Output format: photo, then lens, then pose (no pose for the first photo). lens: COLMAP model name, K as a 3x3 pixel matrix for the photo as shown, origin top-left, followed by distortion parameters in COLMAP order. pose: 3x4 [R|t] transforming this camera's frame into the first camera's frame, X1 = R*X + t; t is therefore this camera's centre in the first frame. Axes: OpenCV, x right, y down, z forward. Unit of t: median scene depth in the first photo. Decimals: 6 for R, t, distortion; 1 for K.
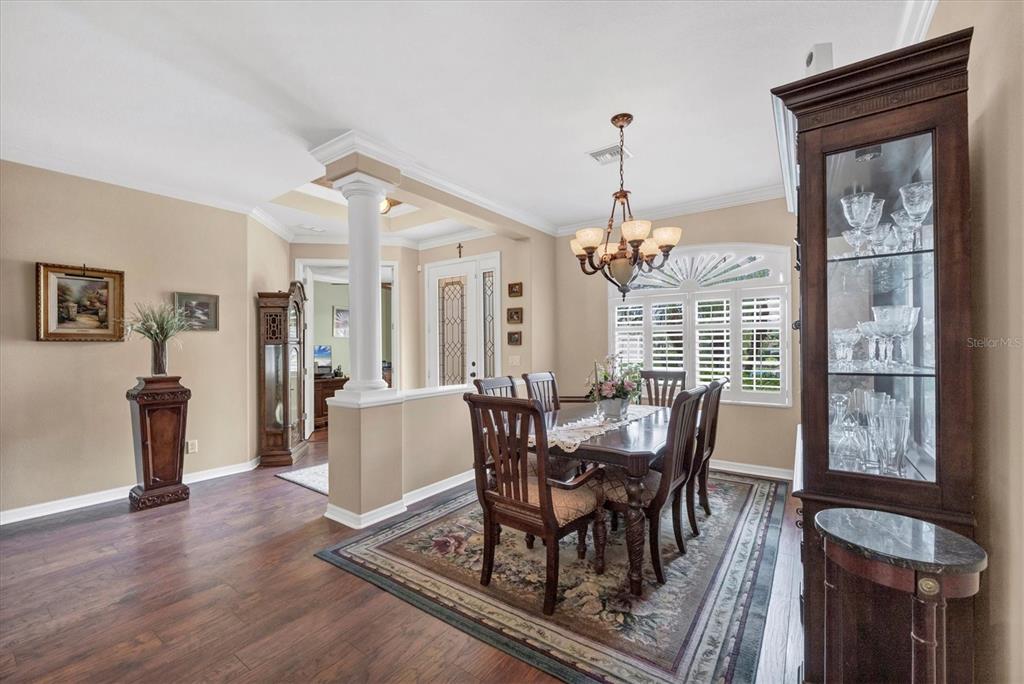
lens RADIAL K [[421.3, 0, 512.9], [0, 421.3, 349.3], [0, 0, 1]] dist [-0.001368, -0.000262]
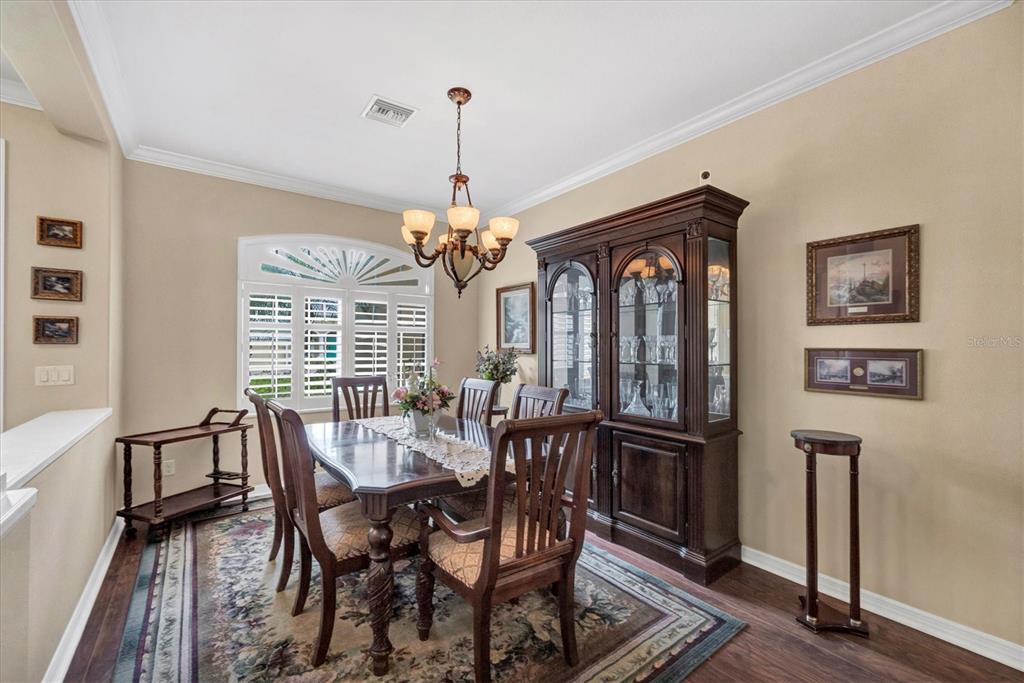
lens RADIAL K [[421.3, 0, 513.2], [0, 421.3, 347.0], [0, 0, 1]] dist [-0.001368, -0.000262]
pose [[0.309804, 0.008873, 0.950759, -0.334039], [0.001115, 0.999952, -0.009695, -0.000722], [-0.950800, 0.004064, 0.309780, 0.371768]]
